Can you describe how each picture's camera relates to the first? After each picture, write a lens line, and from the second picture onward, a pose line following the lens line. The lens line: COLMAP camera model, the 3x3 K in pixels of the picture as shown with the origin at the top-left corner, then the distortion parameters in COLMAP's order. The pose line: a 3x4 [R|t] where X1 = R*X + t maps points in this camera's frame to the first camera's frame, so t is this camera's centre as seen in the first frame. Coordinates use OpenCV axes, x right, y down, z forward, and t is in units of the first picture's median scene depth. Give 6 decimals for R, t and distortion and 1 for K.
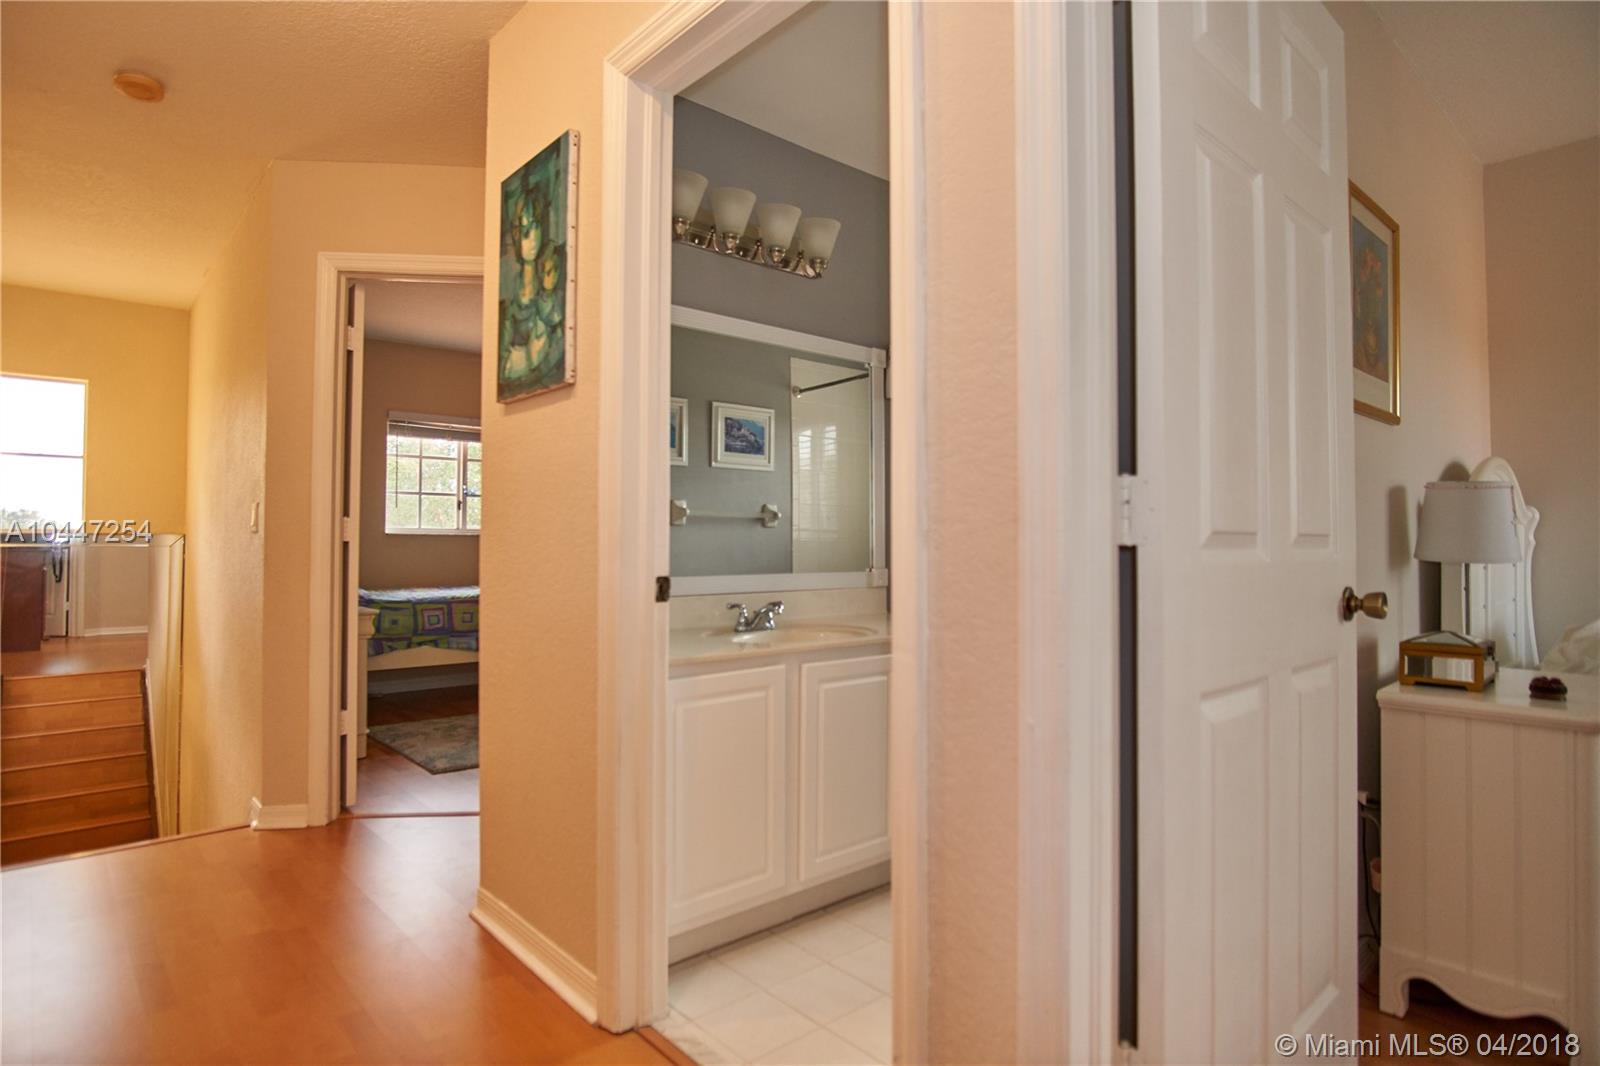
lens RADIAL K [[854.5, 0, 798.5], [0, 854.5, 522.2], [0, 0, 1]] dist [-0.024245, -0.000286]
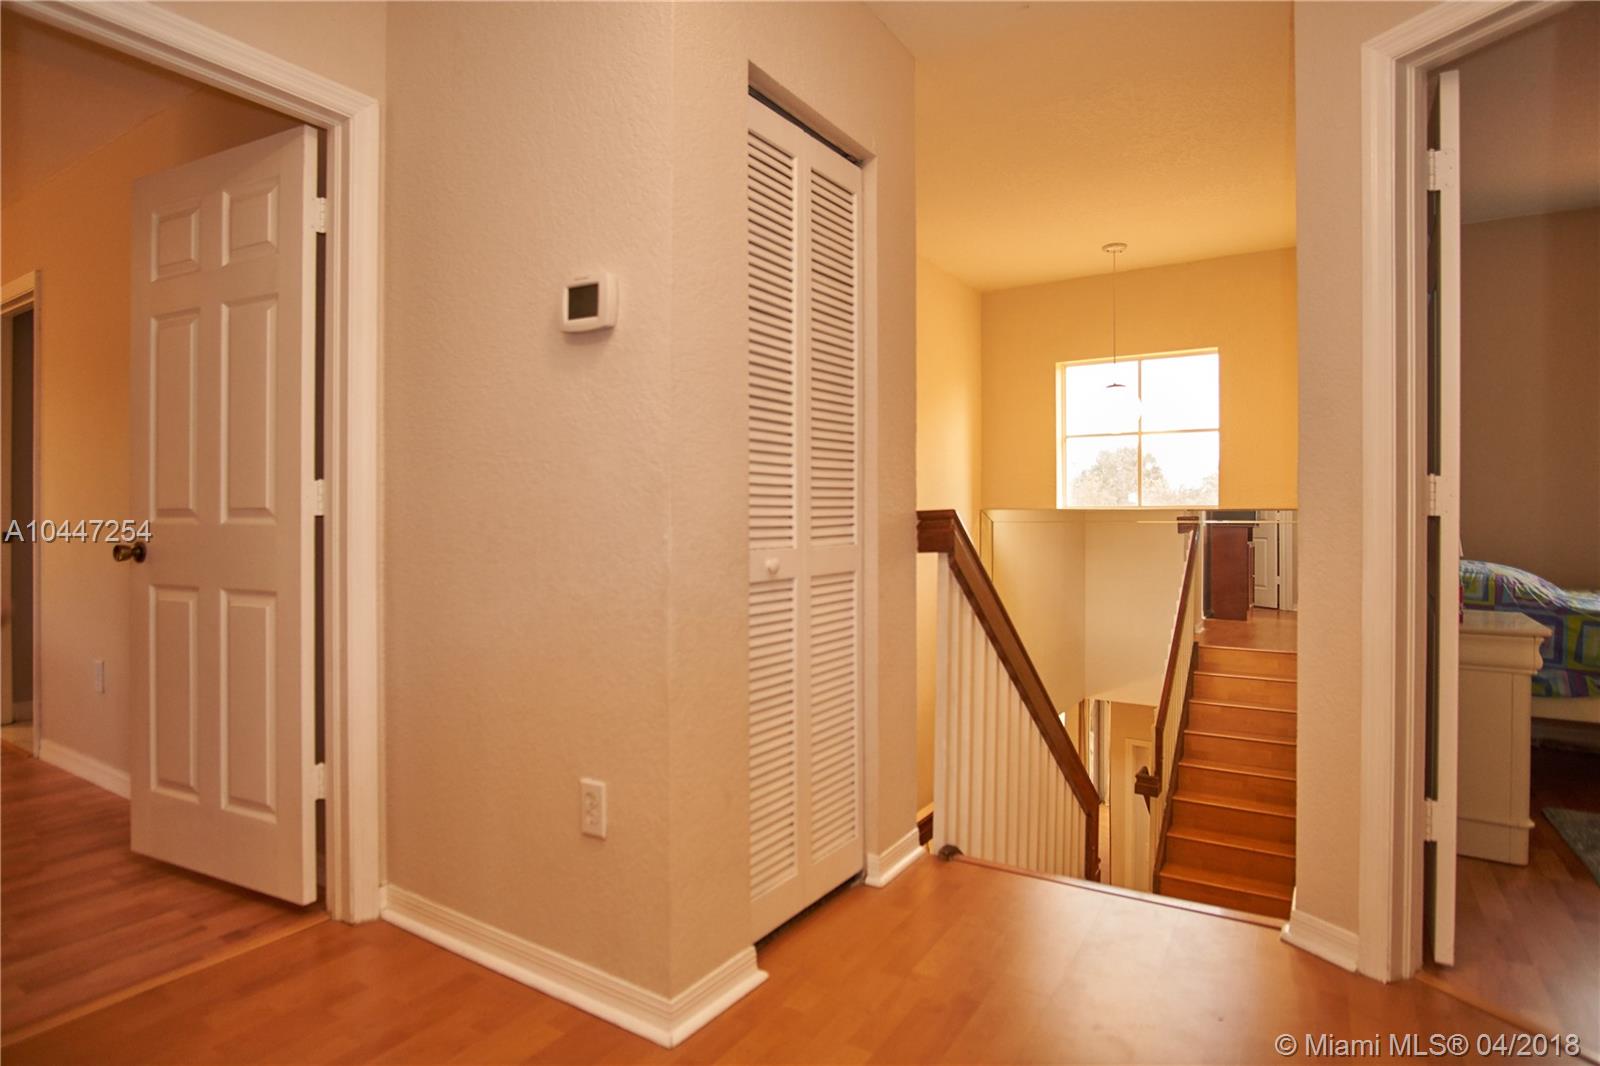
lens RADIAL K [[864.4, 0, 801.2], [0, 864.4, 517.9], [0, 0, 1]] dist [-0.002694, -0.000254]
pose [[0.299267, -0.003178, -0.954164, -0.071106], [0.024842, 0.999681, 0.004462, 0.009256], [0.953846, -0.025039, 0.299250, 0.319801]]
